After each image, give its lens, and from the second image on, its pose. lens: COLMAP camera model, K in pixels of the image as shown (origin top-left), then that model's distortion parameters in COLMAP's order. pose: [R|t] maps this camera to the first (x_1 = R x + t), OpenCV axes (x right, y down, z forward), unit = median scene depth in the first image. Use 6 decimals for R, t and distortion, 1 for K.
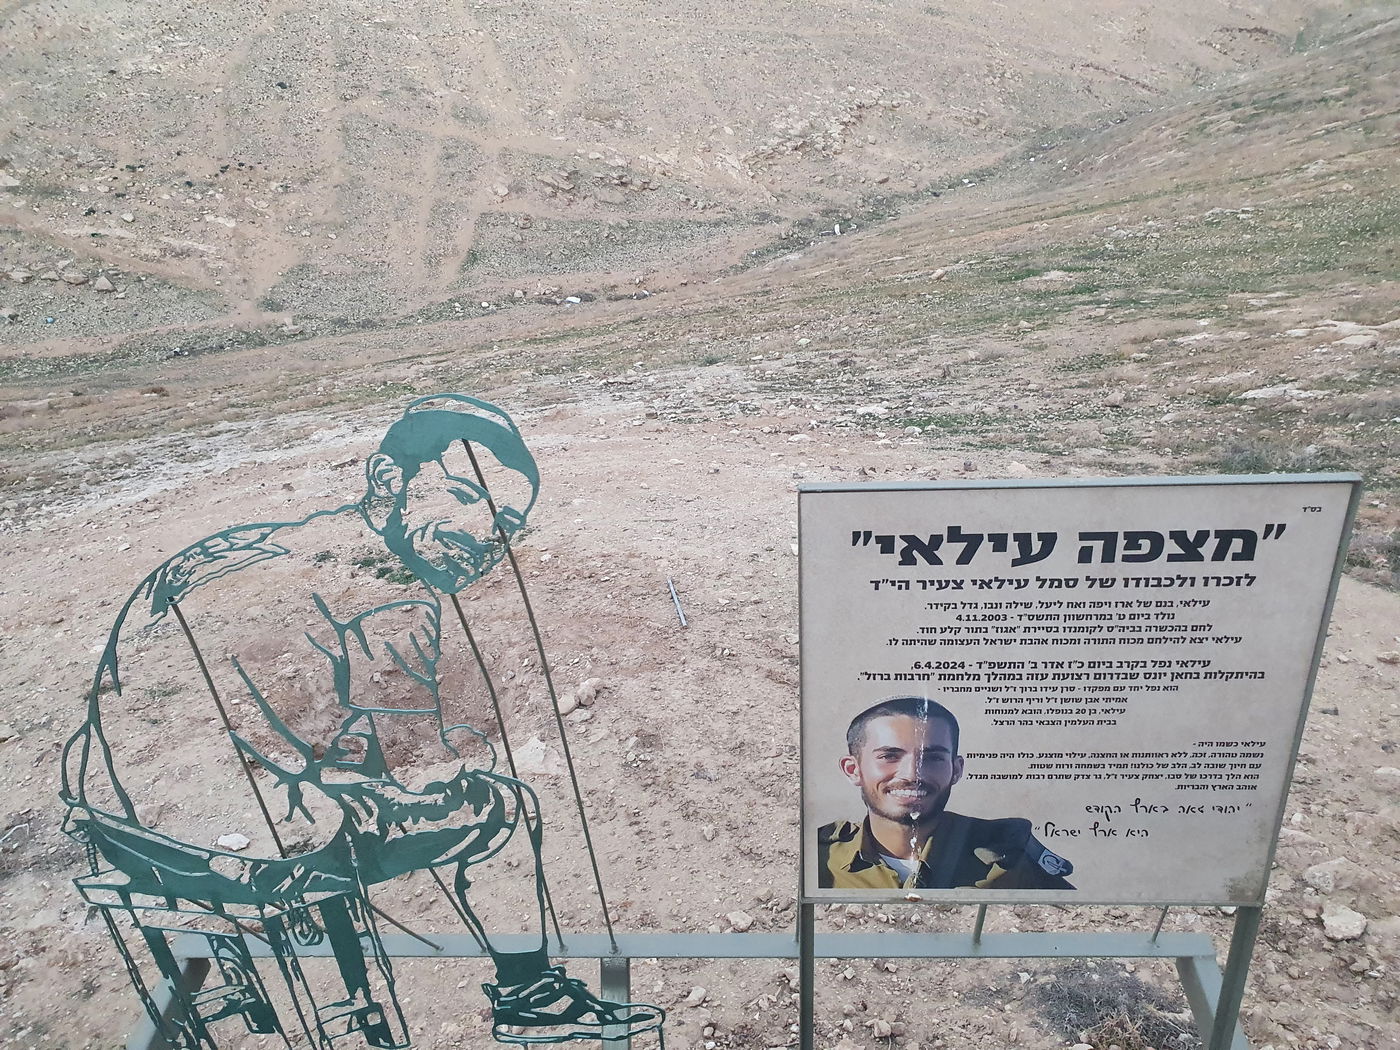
lens RADIAL K [[1066.0, 0, 713.2], [0, 1066.0, 525.0], [0, 0, 1]] dist [0.019019, -0.000993]
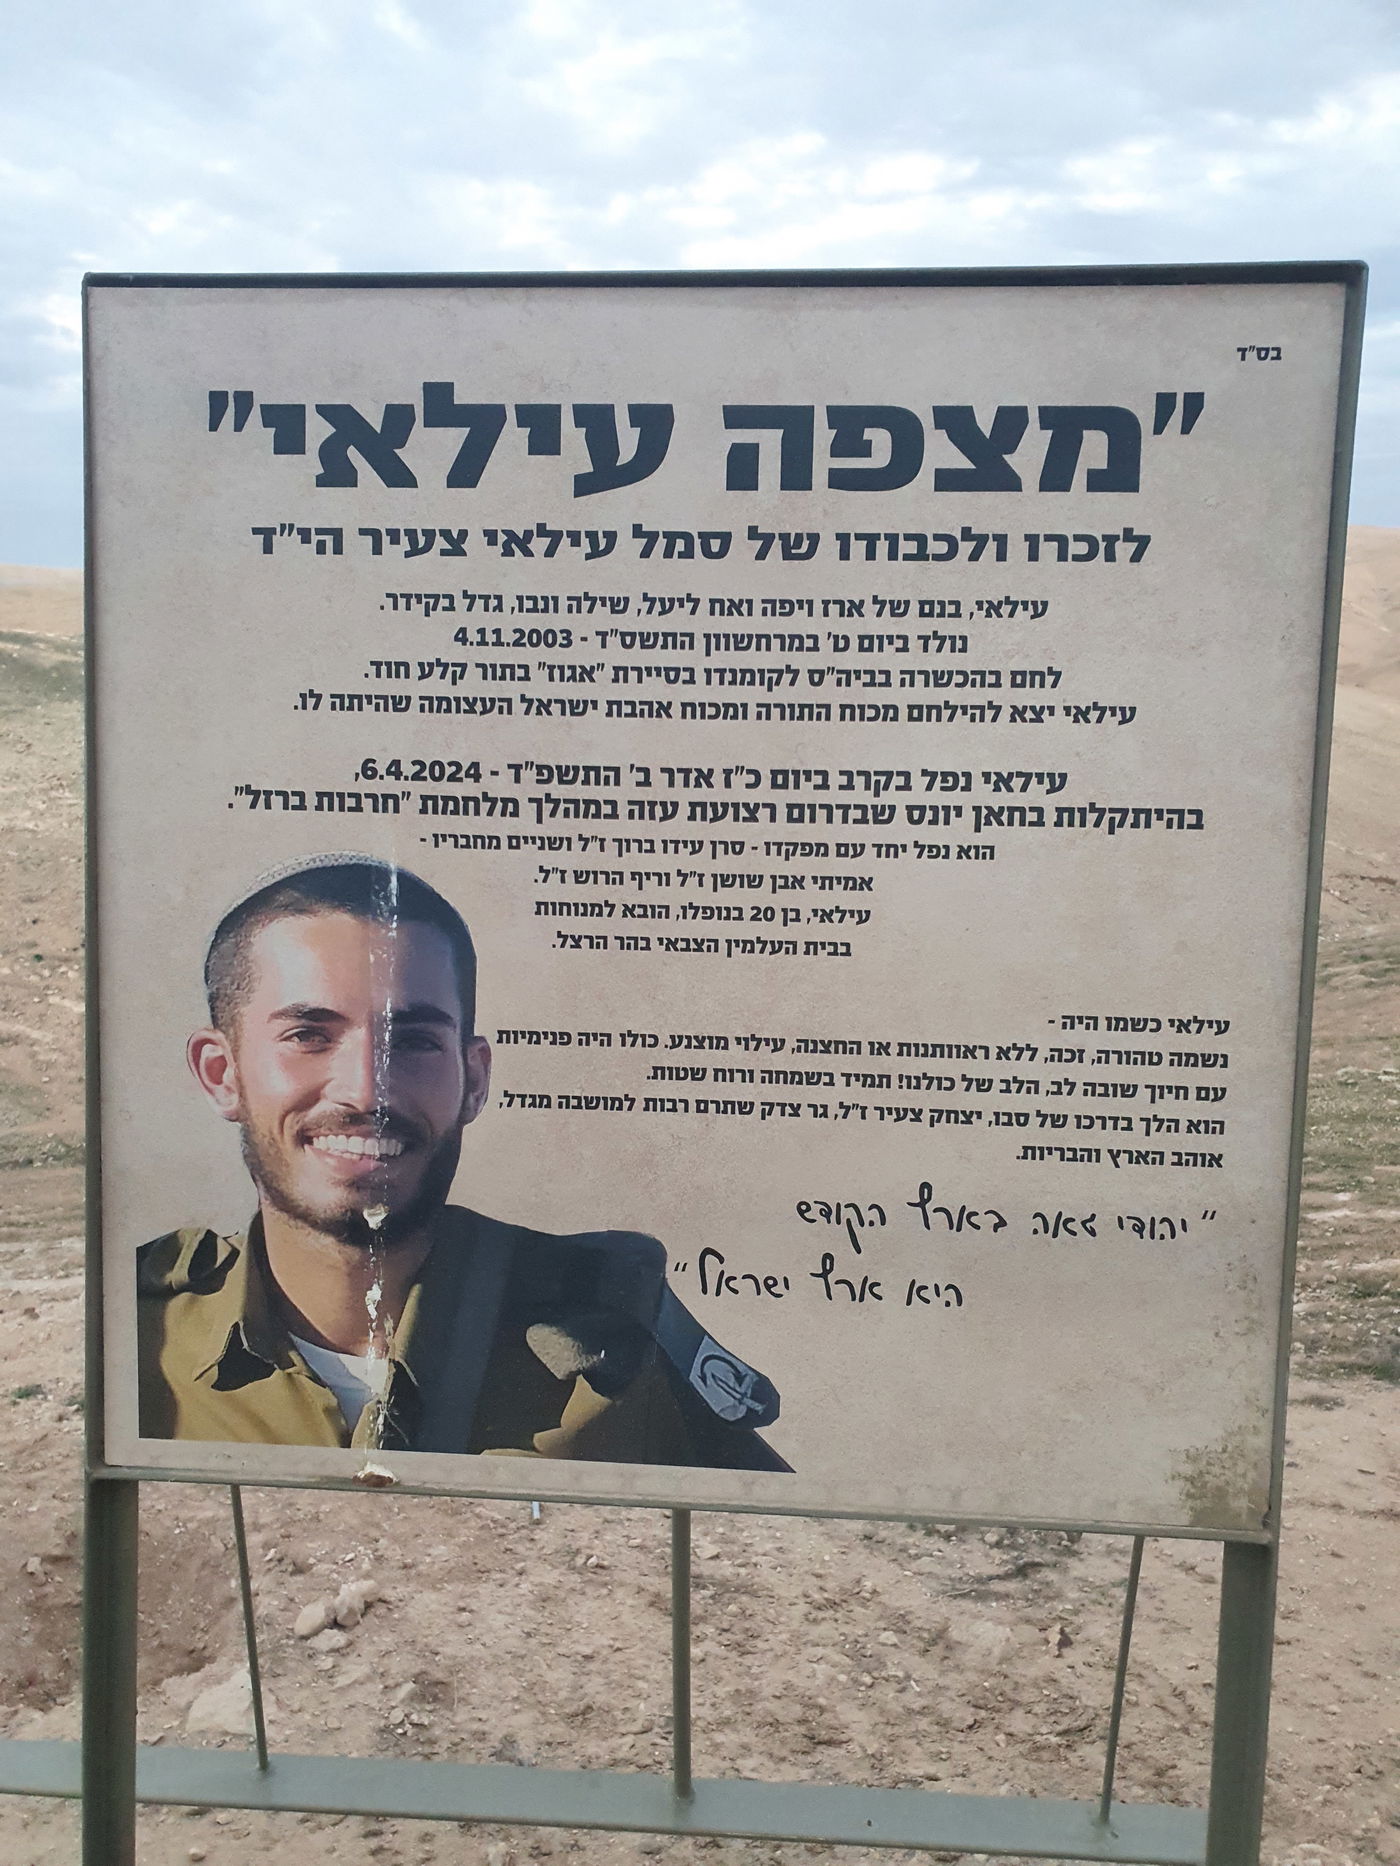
lens RADIAL K [[1420.8, 0, 686.6], [0, 1420.8, 950.3], [0, 0, 1]] dist [0.019019, -0.000993]
pose [[0.997587, 0.066674, -0.019372, 0.292389], [-0.069261, 0.936096, -0.344859, 0.336157], [-0.004859, 0.345368, 0.938455, 0.449825]]
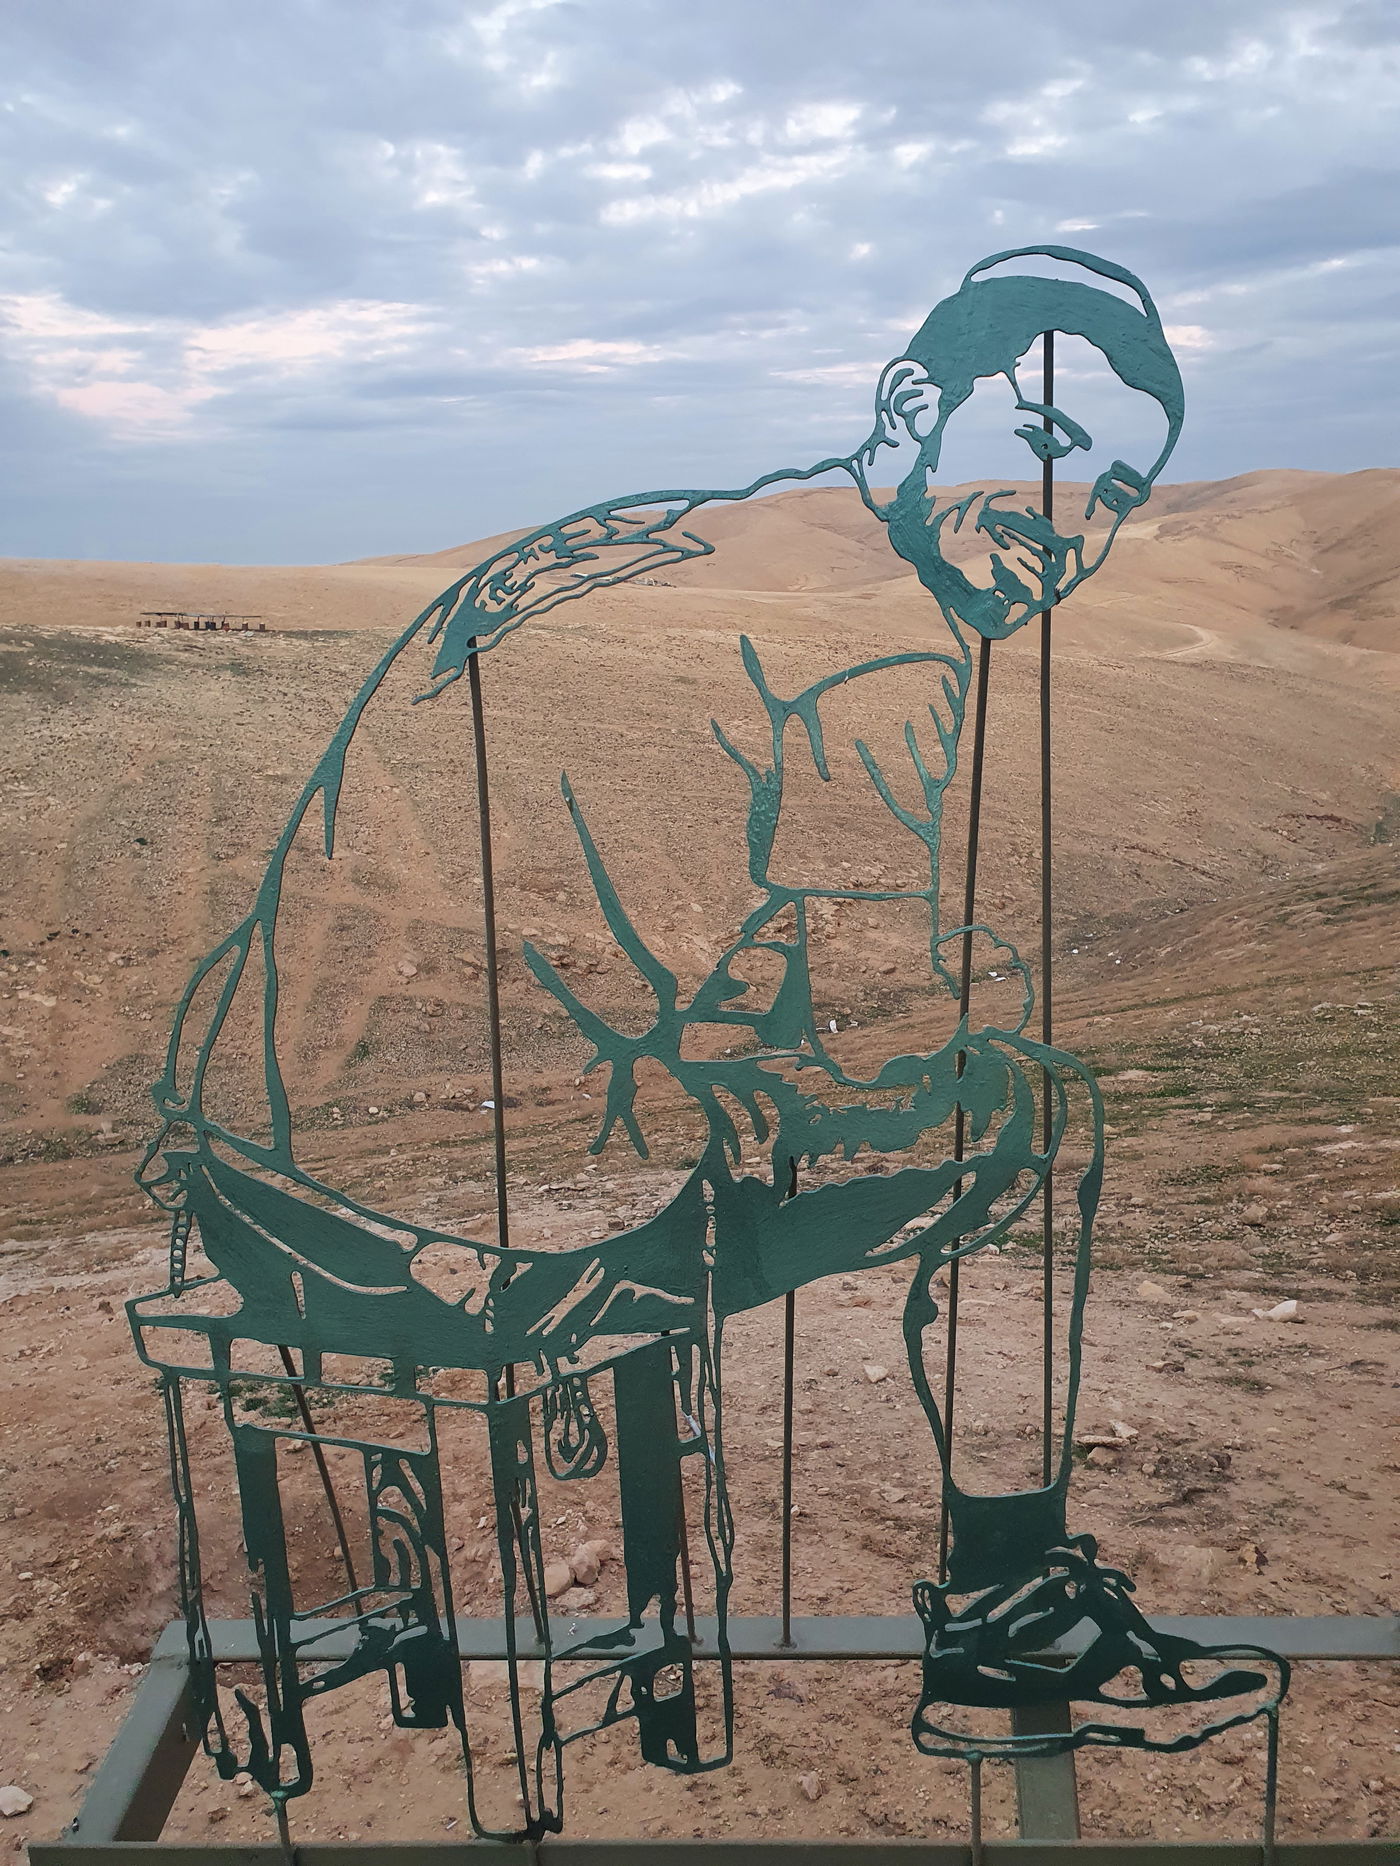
lens RADIAL K [[1420.8, 0, 697.2], [0, 1420.8, 942.5], [0, 0, 1]] dist [0.019019, -0.000993]
pose [[0.999535, 0.023662, 0.019237, -0.345055], [-0.016044, 0.944497, -0.328128, 0.381386], [-0.025934, 0.327666, 0.944438, 0.312396]]
